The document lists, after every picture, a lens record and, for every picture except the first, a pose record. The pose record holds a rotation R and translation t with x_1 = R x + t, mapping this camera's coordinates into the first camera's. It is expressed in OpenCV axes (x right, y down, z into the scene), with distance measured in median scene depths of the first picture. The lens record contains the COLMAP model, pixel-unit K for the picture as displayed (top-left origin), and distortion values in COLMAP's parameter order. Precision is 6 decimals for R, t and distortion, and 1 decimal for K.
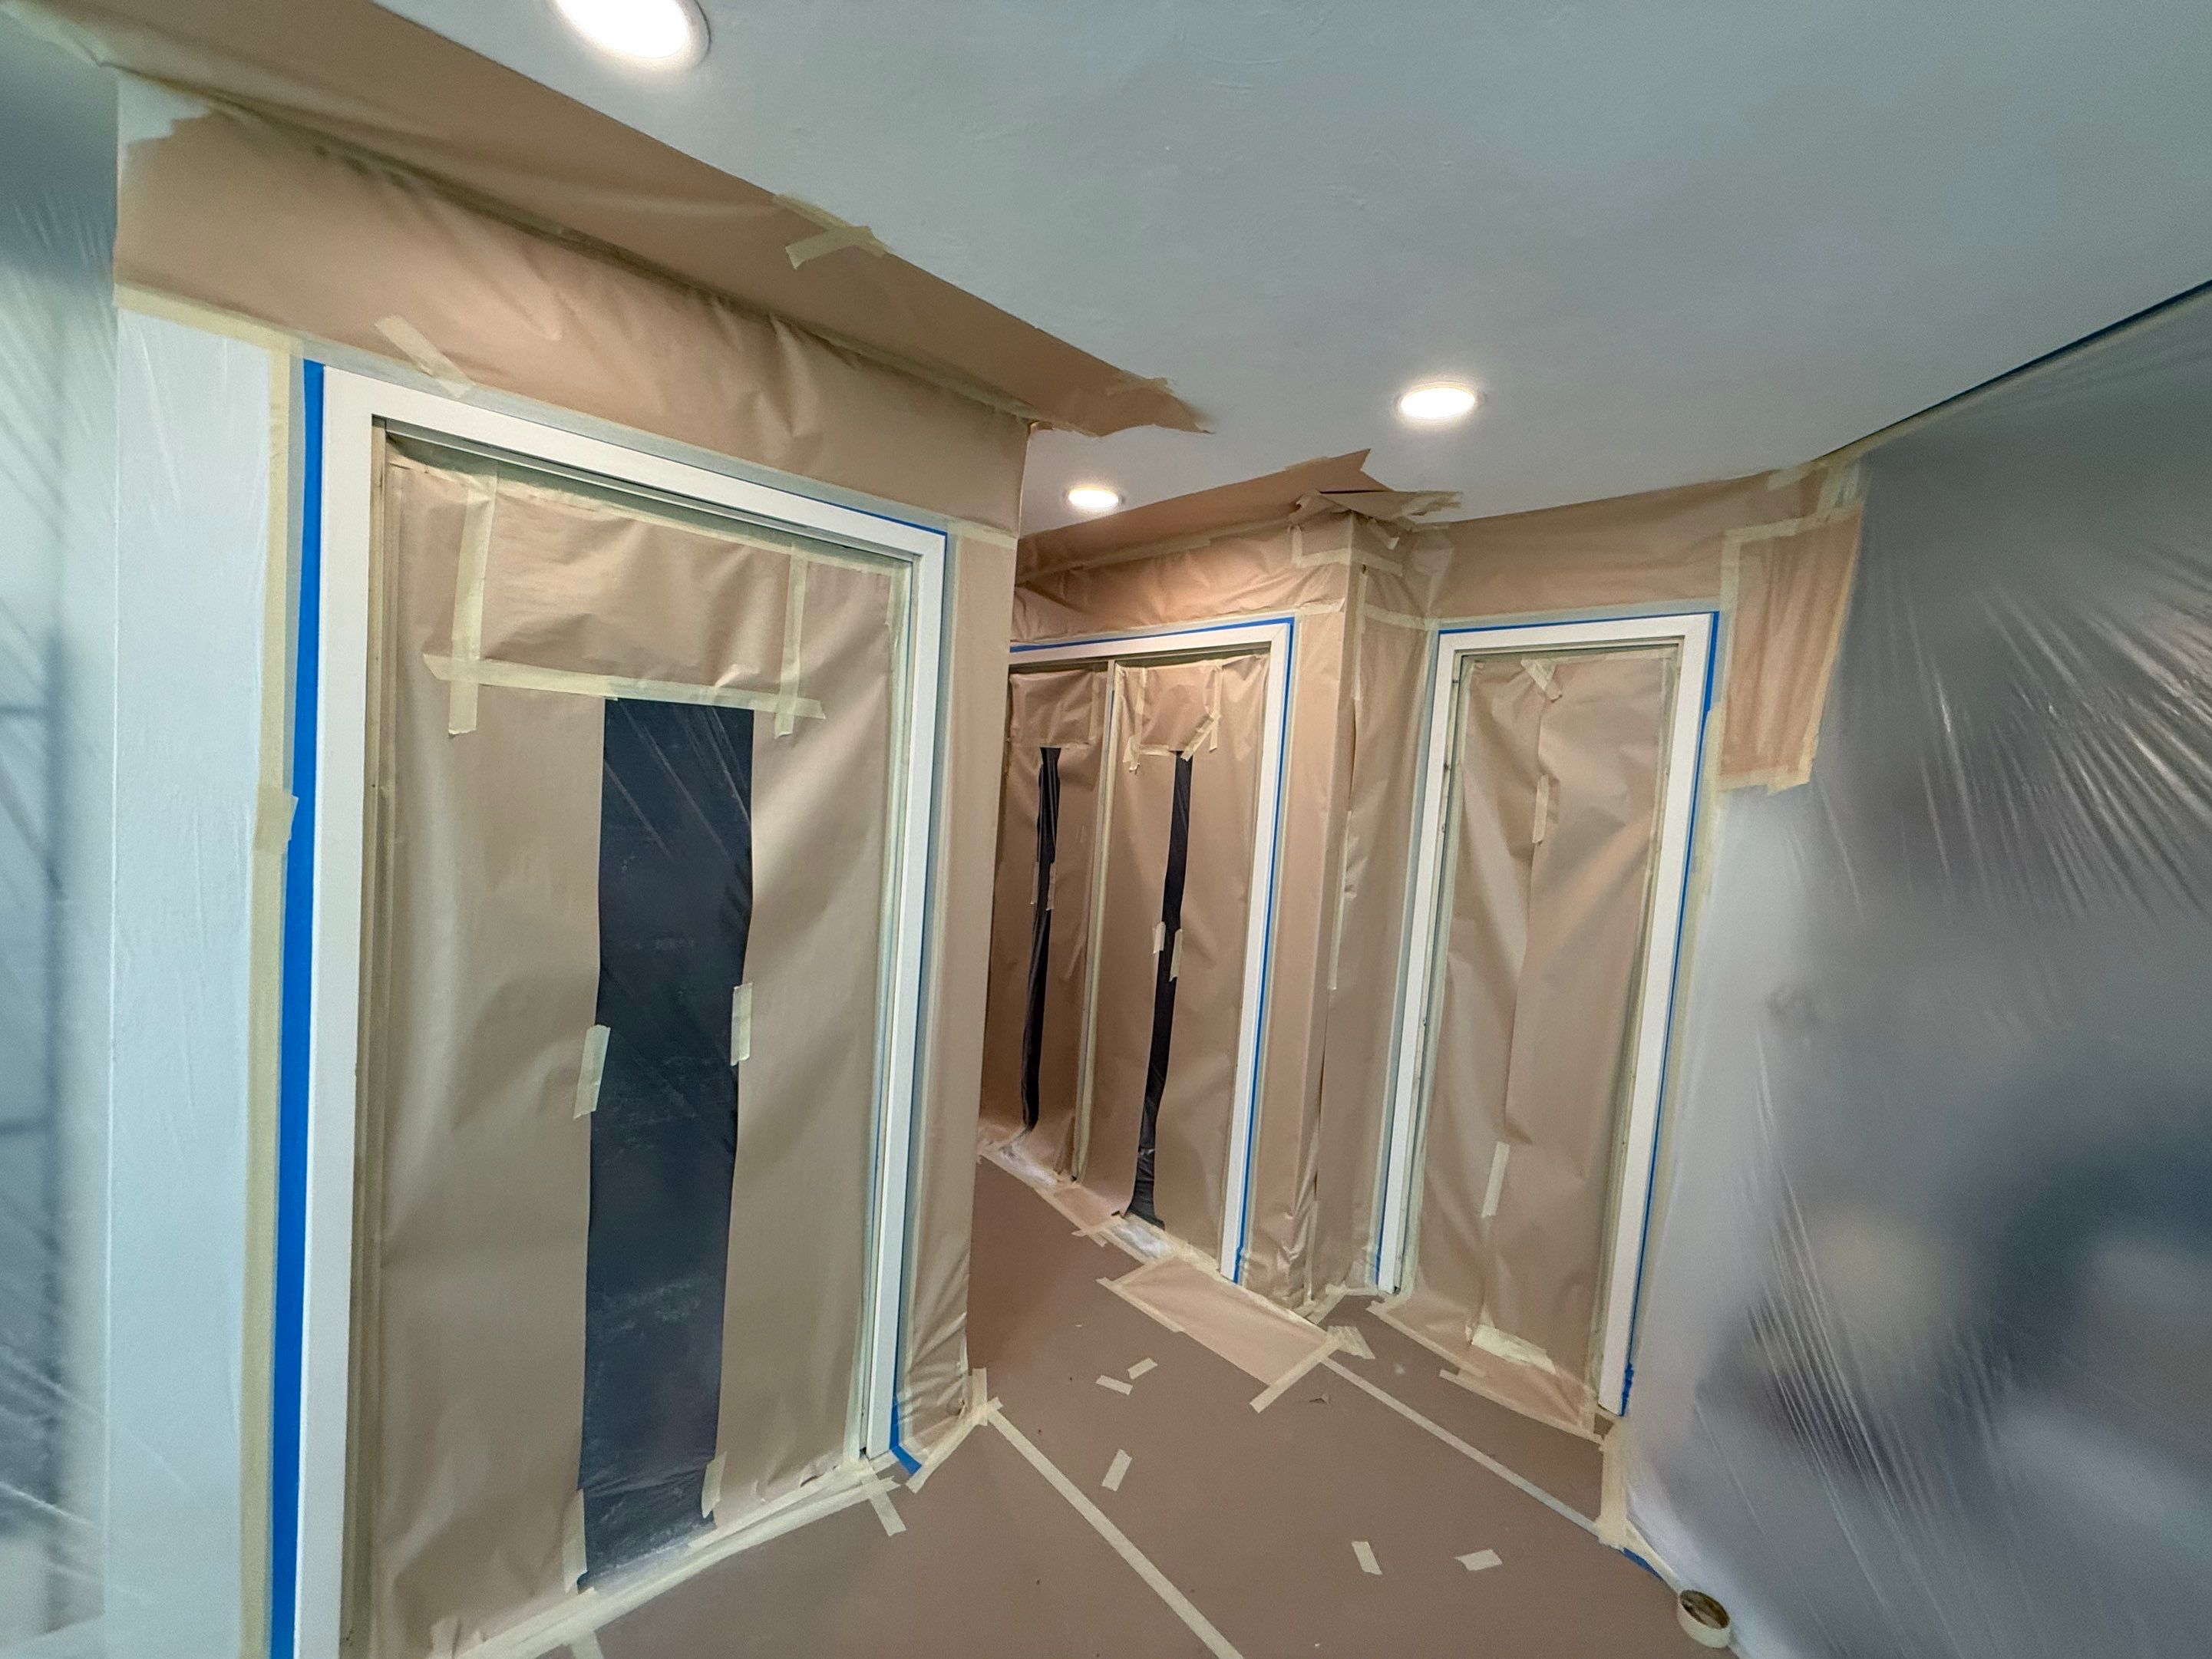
lens RADIAL K [[878.1, 0, 1097.0], [0, 878.1, 829.2], [0, 0, 1]] dist [-0.003422, 0.000594]
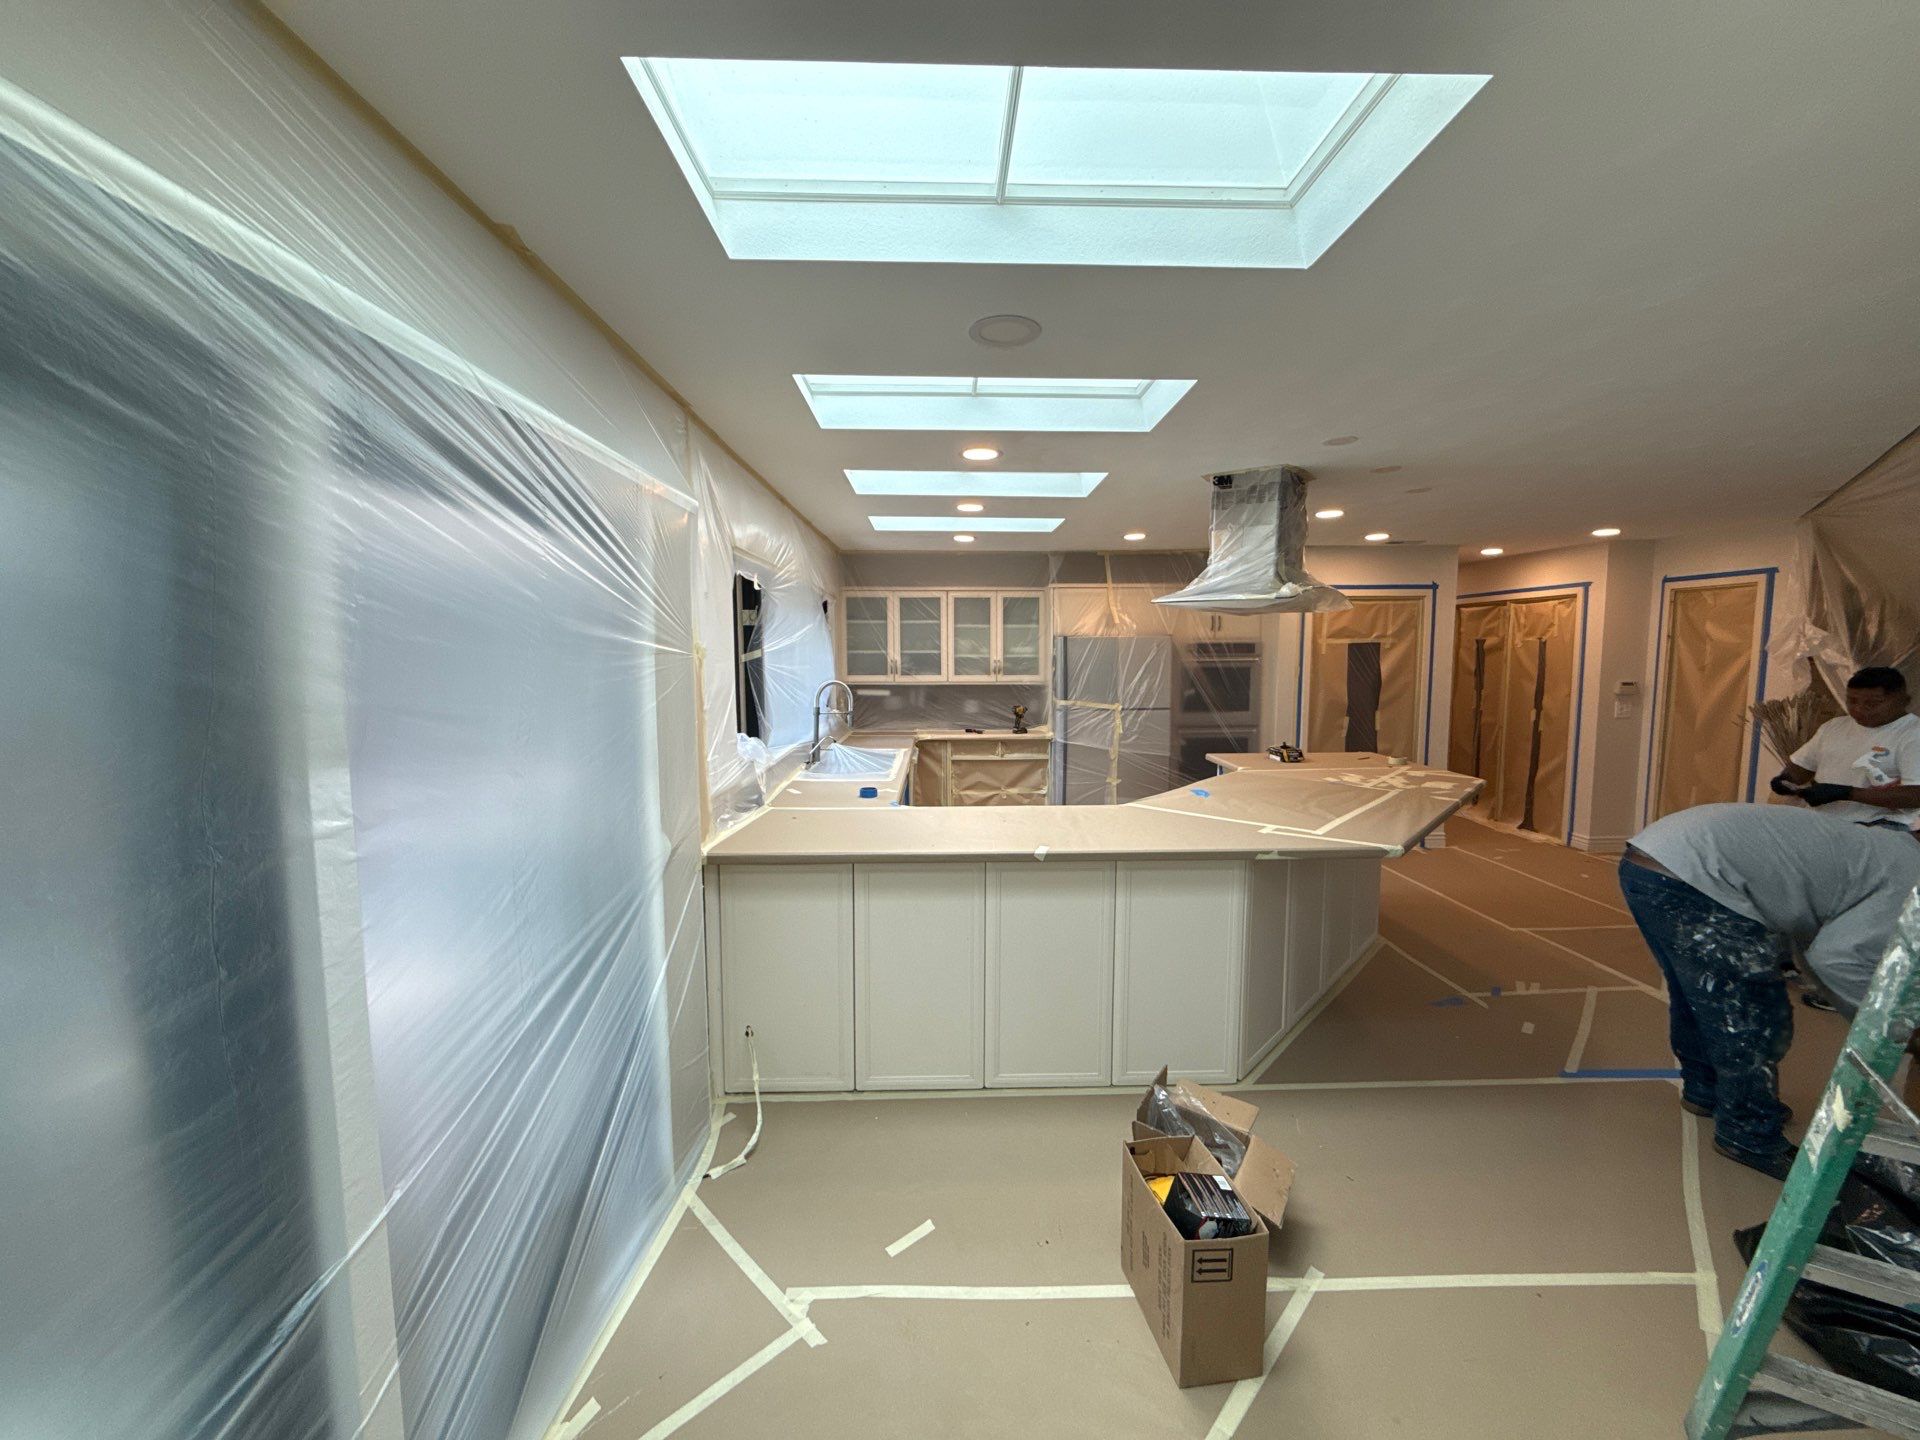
lens RADIAL K [[762.3, 0, 954.2], [0, 762.3, 717.9], [0, 0, 1]] dist [-0.003422, 0.000594]
pose [[0.762353, -0.018947, -0.646884, 0.239244], [0.025226, 0.999682, 0.000449, 0.102035], [0.646669, -0.016661, 0.762589, -1.866899]]
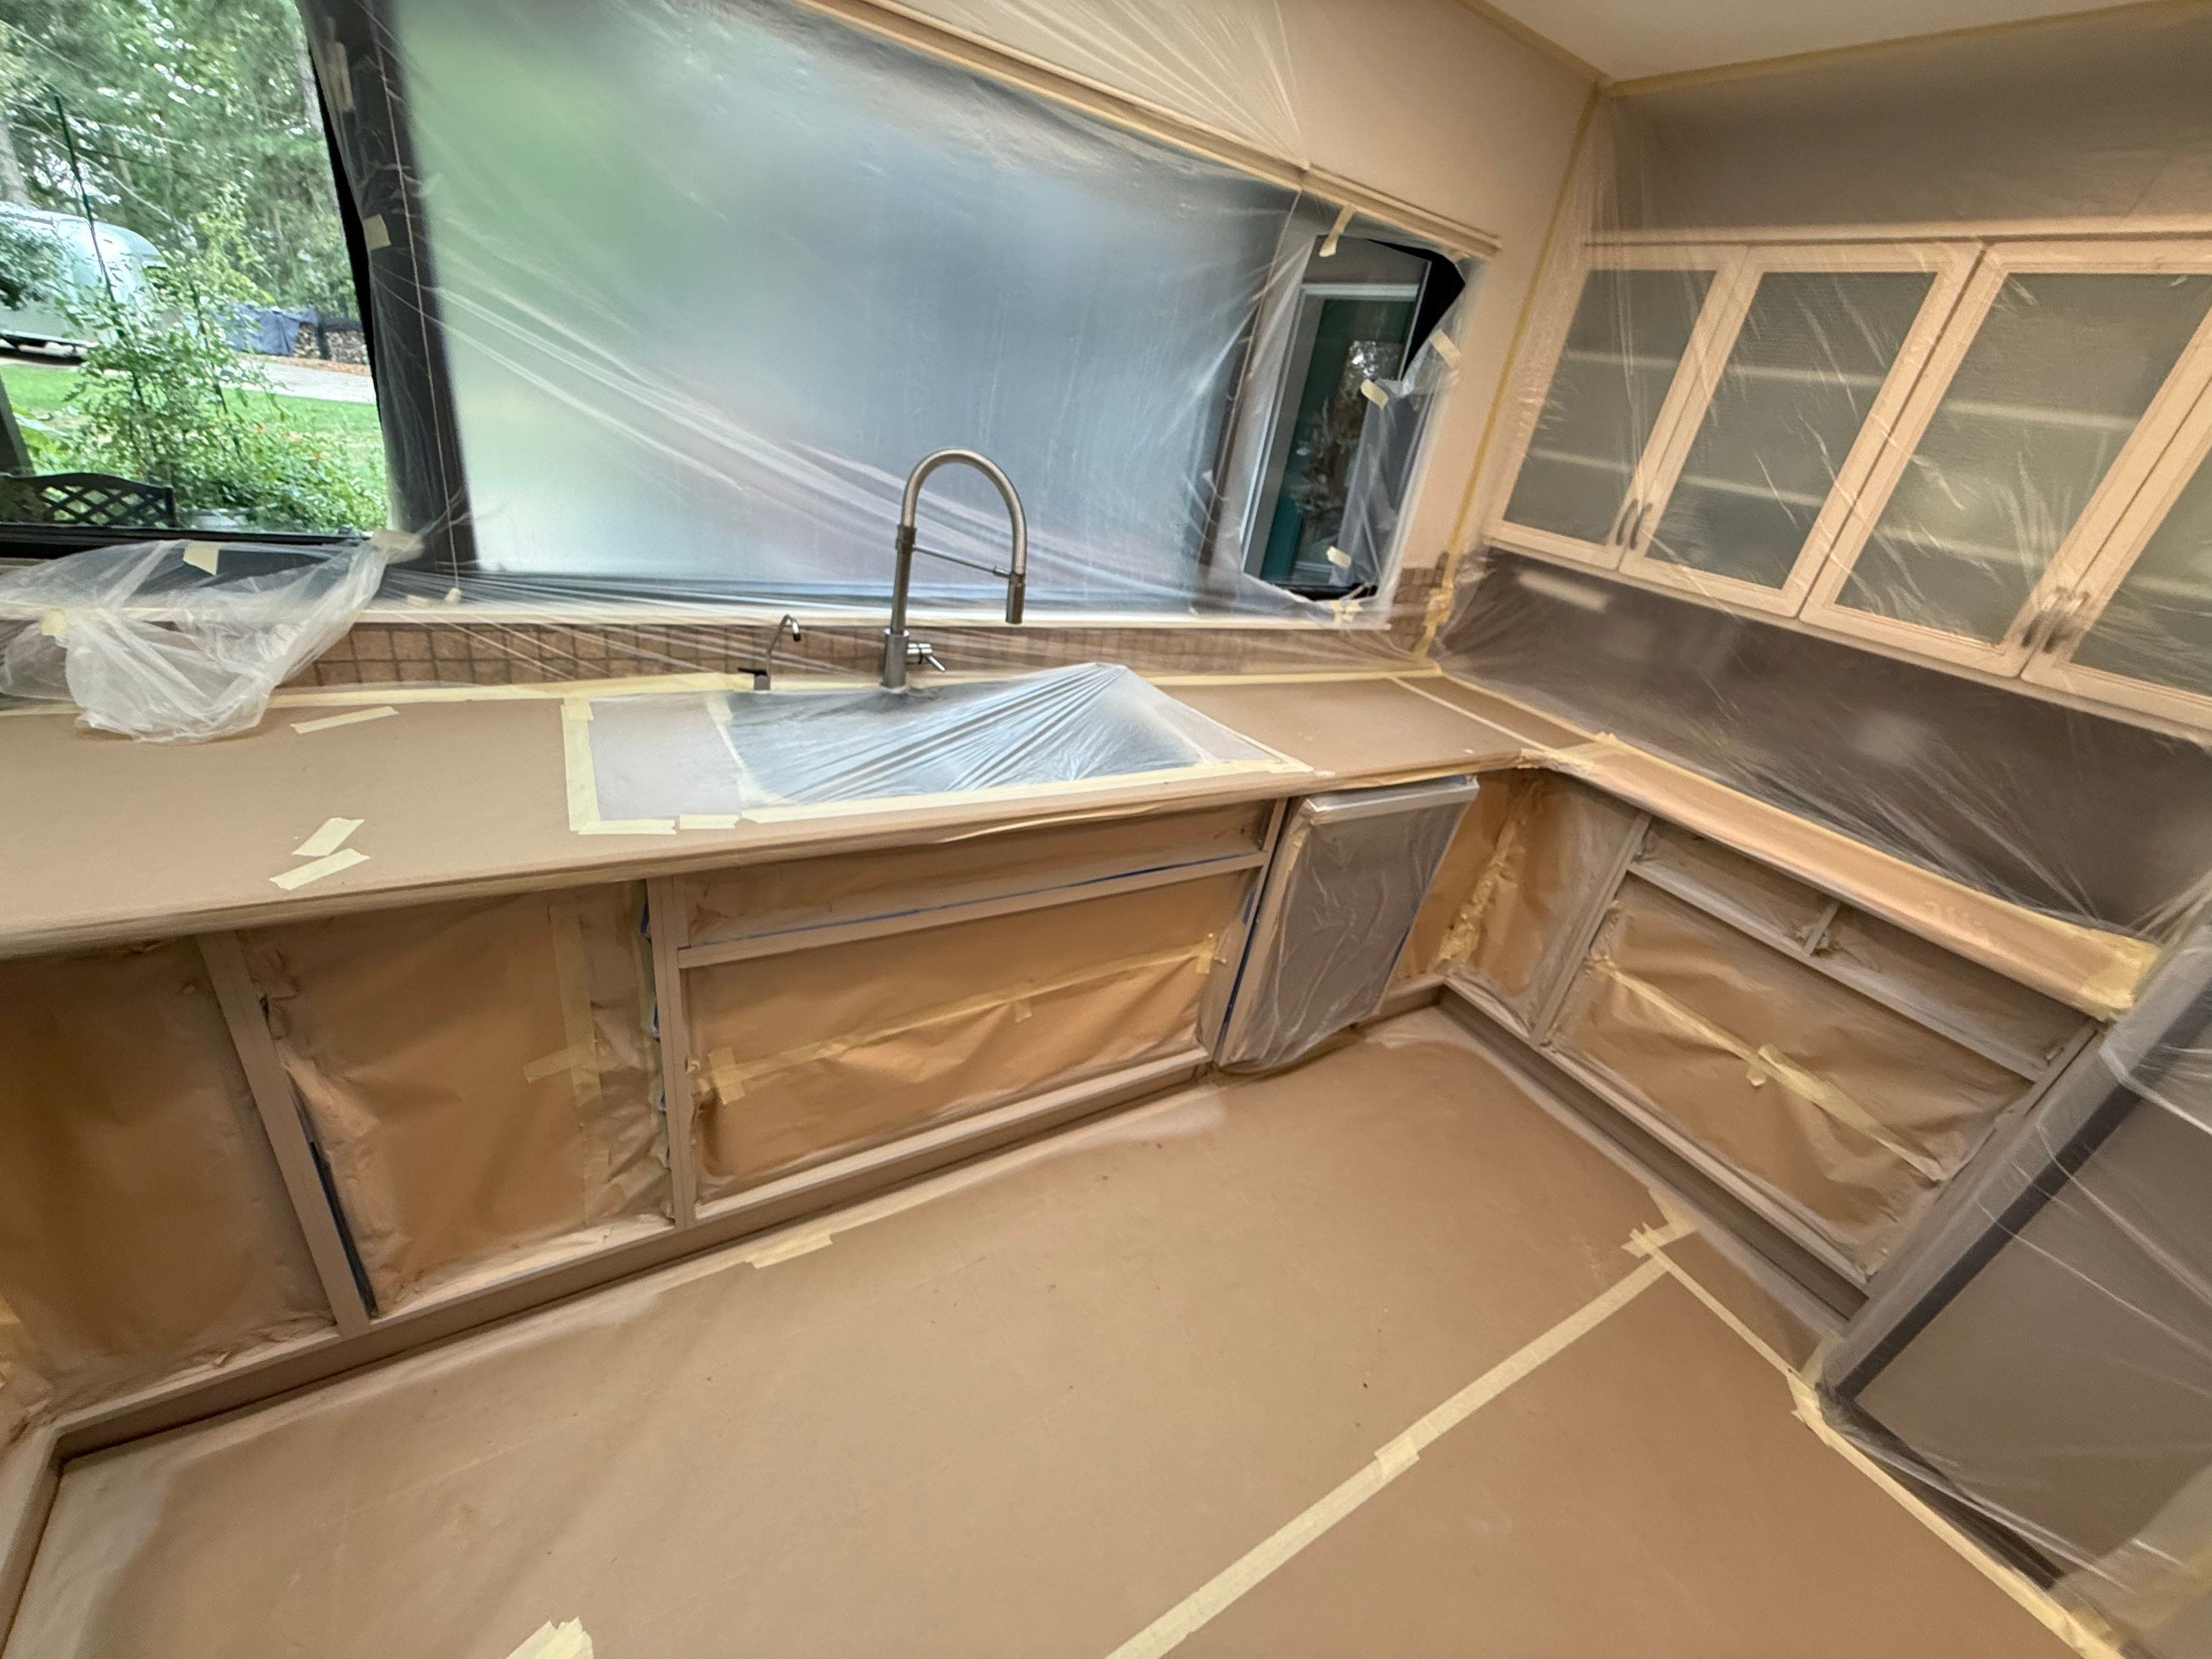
lens RADIAL K [[878.1, 0, 1107.7], [0, 878.1, 829.0], [0, 0, 1]] dist [-0.003422, 0.000594]
pose [[-0.154936, 0.353665, -0.922451, -0.463467], [-0.224821, 0.896605, 0.381517, -0.005634], [0.962003, 0.266497, -0.059406, -0.523174]]
